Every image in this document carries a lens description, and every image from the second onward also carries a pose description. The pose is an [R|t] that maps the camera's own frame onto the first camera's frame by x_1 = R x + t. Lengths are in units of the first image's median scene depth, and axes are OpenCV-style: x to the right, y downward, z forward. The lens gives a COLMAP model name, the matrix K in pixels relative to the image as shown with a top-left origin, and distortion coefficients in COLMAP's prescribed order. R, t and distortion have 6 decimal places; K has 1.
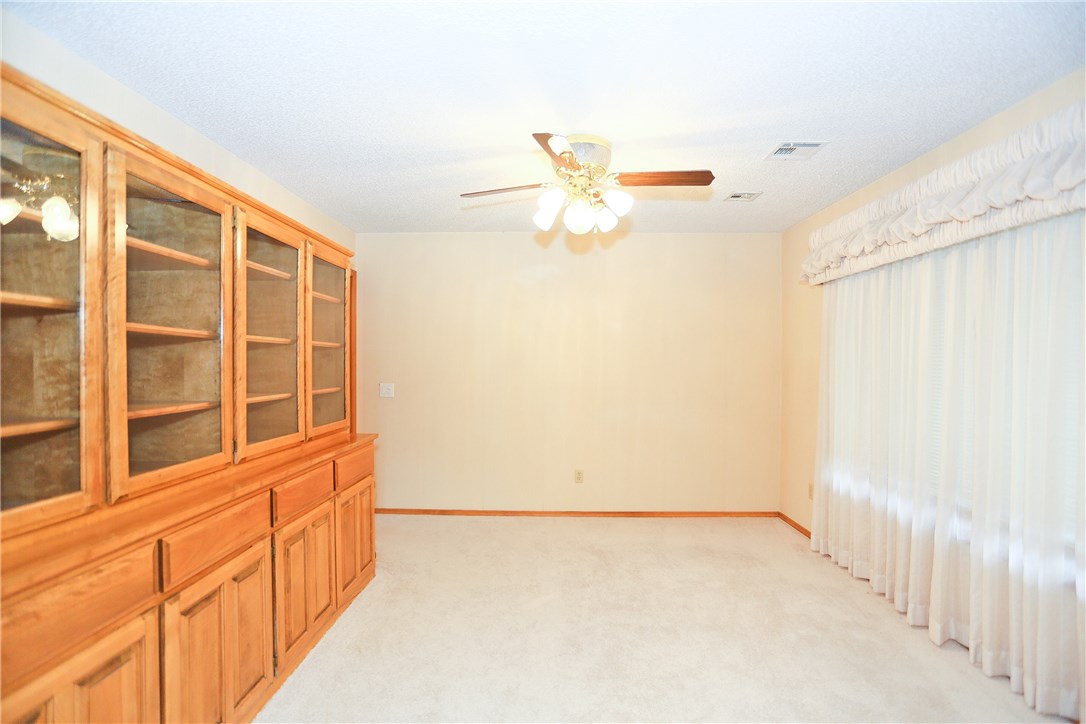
lens RADIAL K [[524.0, 0, 540.0], [0, 524.0, 362.9], [0, 0, 1]] dist [-0.076683, 0.031151]
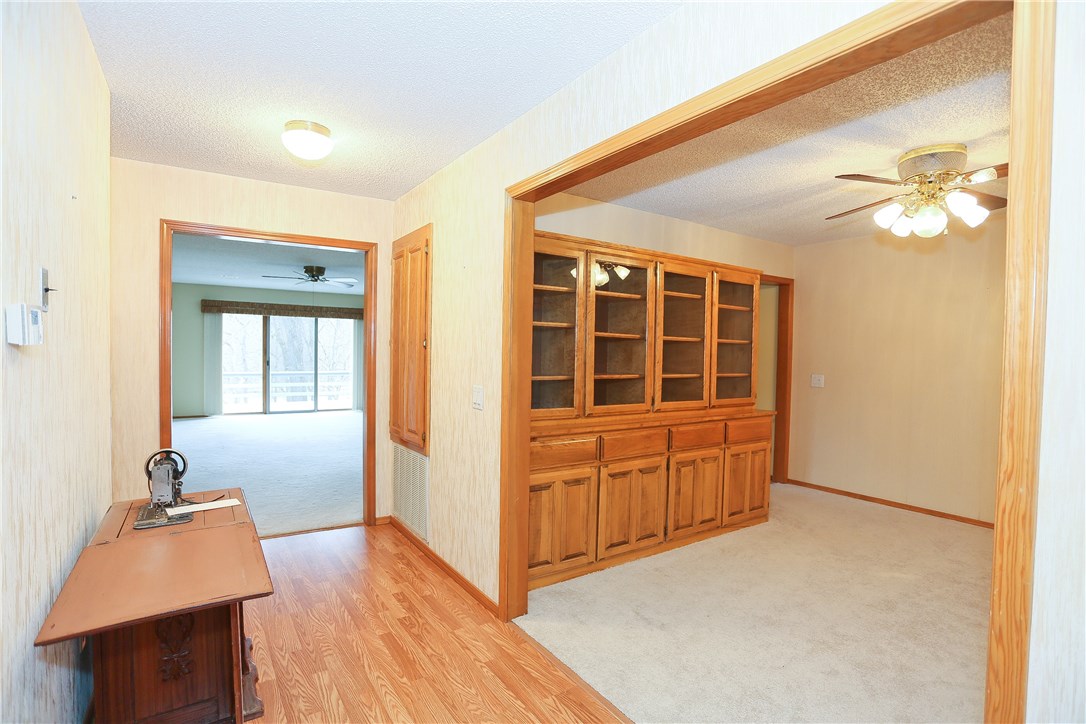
lens RADIAL K [[524.0, 0, 540.0], [0, 524.0, 362.9], [0, 0, 1]] dist [-0.076683, 0.031151]
pose [[0.575112, 0.025710, -0.817671, 0.620527], [-0.019029, 0.999656, 0.018048, 0.008504], [0.817854, 0.005180, 0.575403, -0.329006]]
